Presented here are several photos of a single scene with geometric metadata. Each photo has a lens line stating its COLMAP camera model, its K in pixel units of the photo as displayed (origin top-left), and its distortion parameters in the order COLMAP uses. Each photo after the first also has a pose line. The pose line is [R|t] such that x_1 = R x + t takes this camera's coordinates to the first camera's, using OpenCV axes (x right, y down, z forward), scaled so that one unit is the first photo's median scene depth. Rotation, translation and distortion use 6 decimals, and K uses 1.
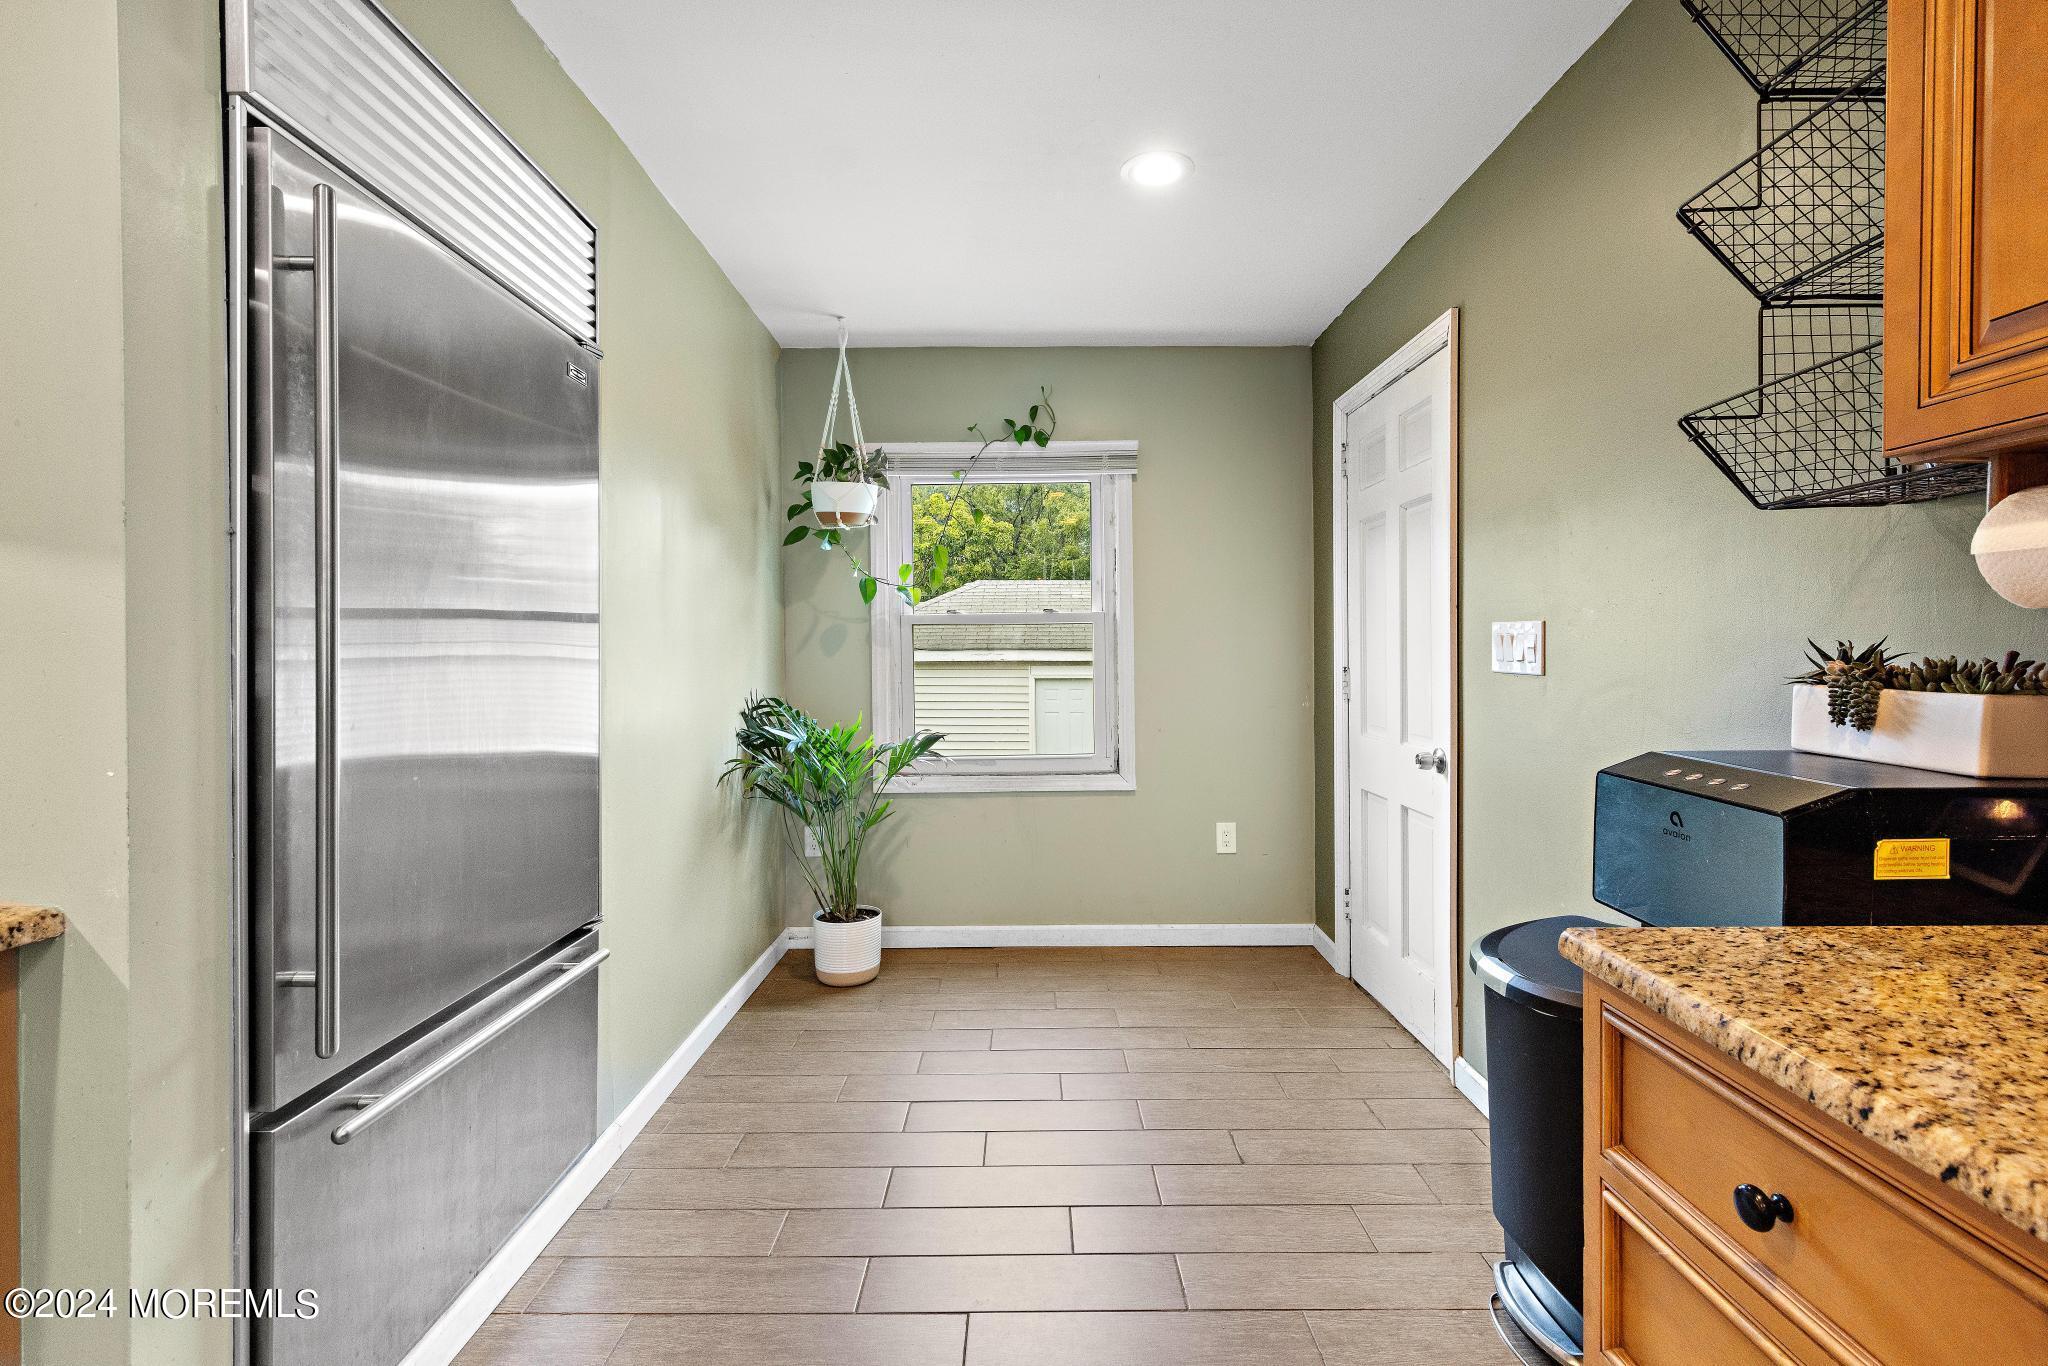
lens RADIAL K [[952.8, 0, 1012.3], [0, 952.8, 663.2], [0, 0, 1]] dist [0.003366, 0.001162]
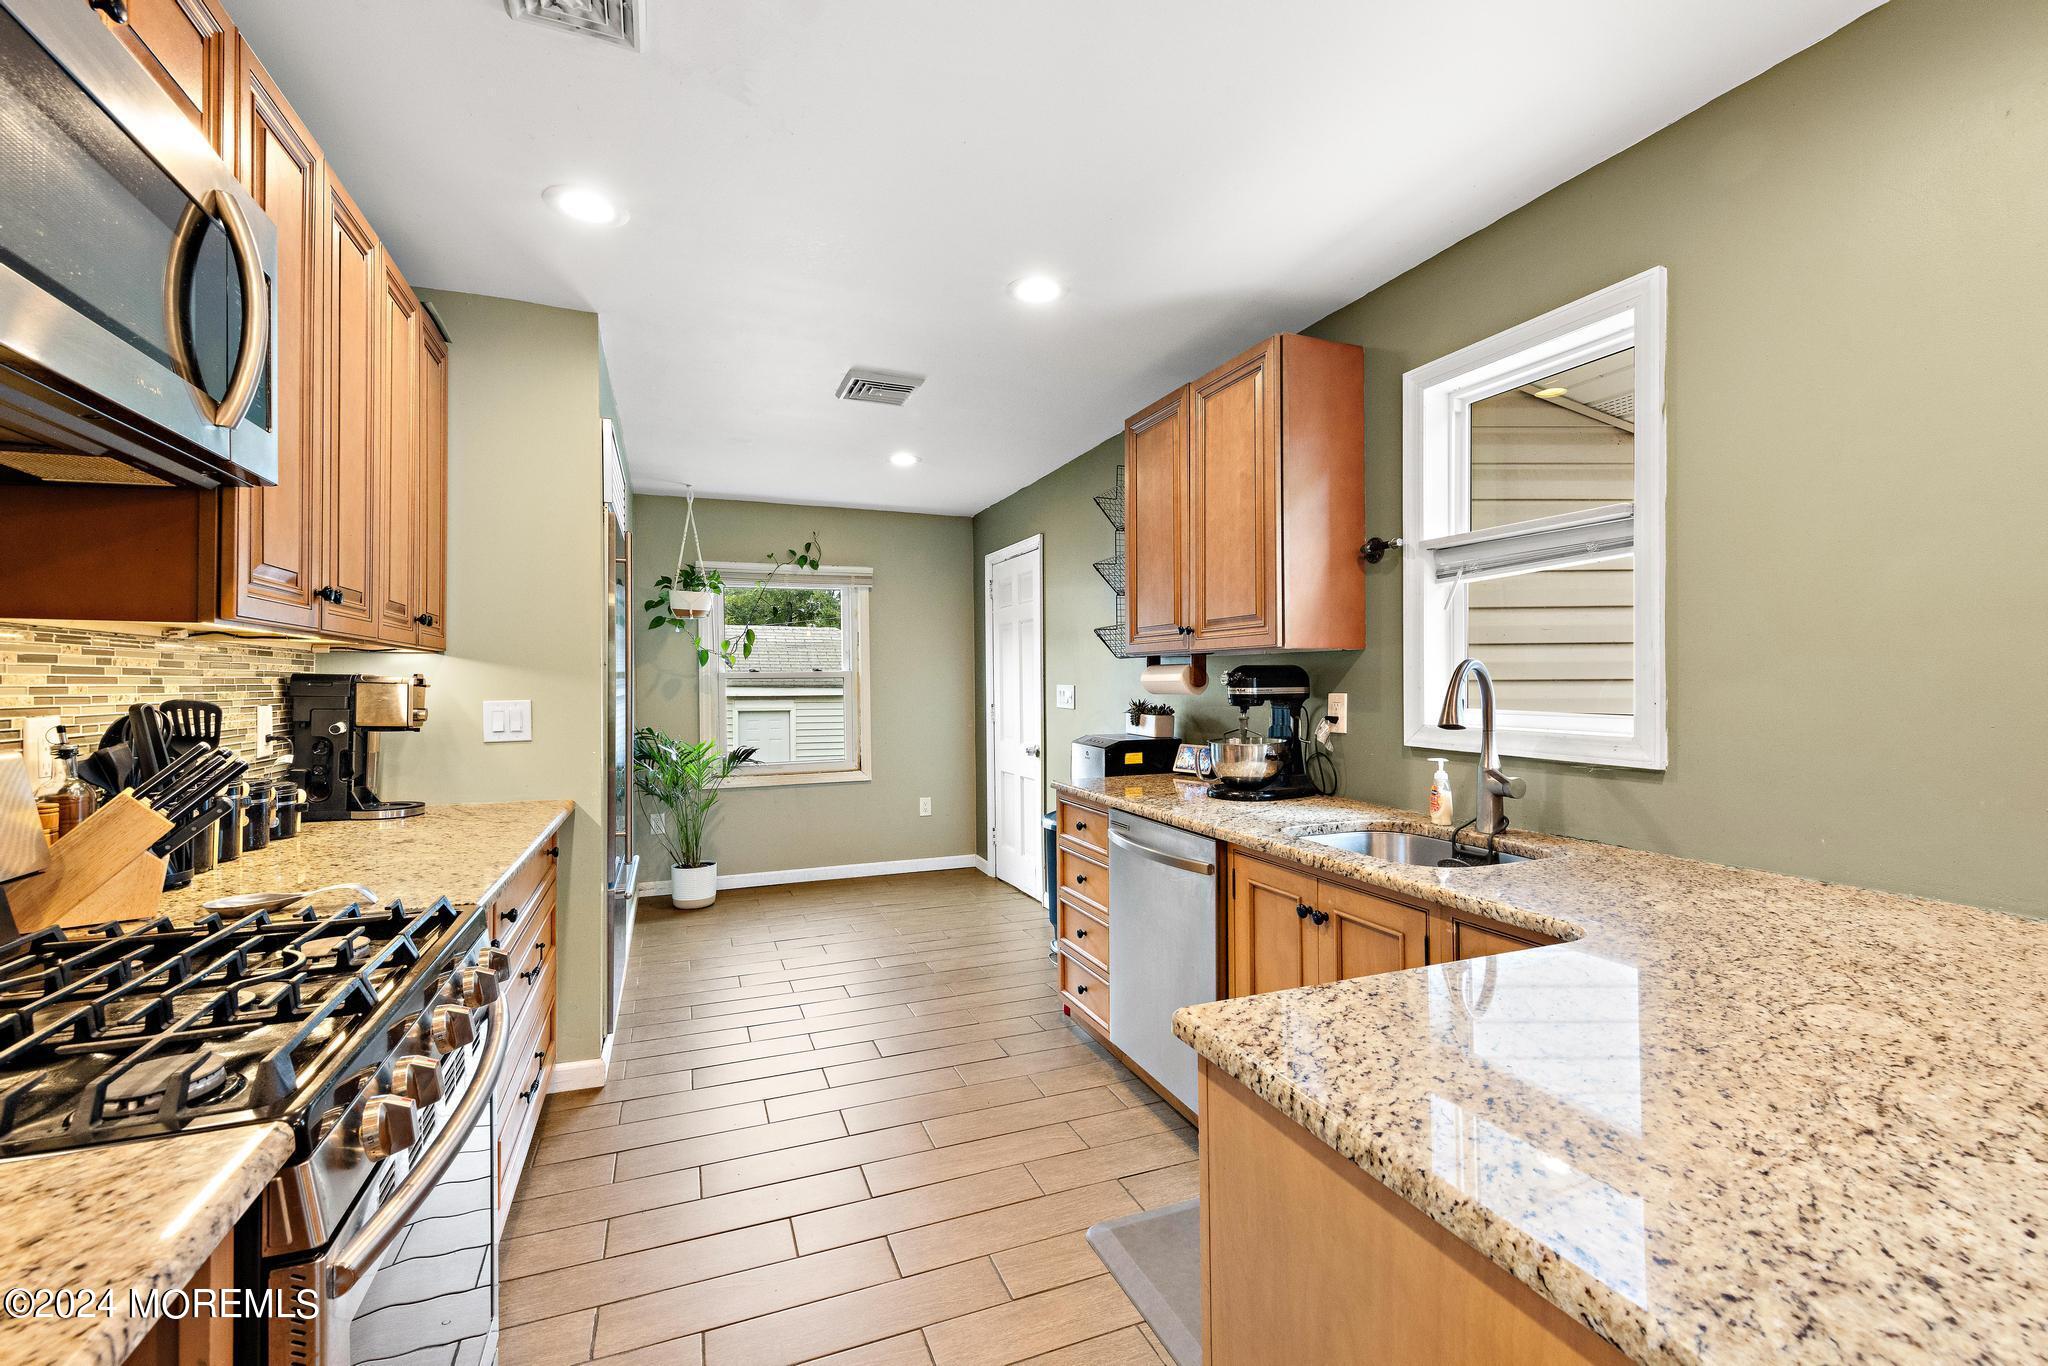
lens RADIAL K [[855.9, 0, 1024.1], [0, 855.9, 680.8], [0, 0, 1]] dist [0.000998, 0.000710]
pose [[0.929557, 0.000389, 0.368677, -0.183181], [0.005785, 0.999861, -0.015642, -0.013970], [-0.368632, 0.016673, 0.929426, -0.505059]]
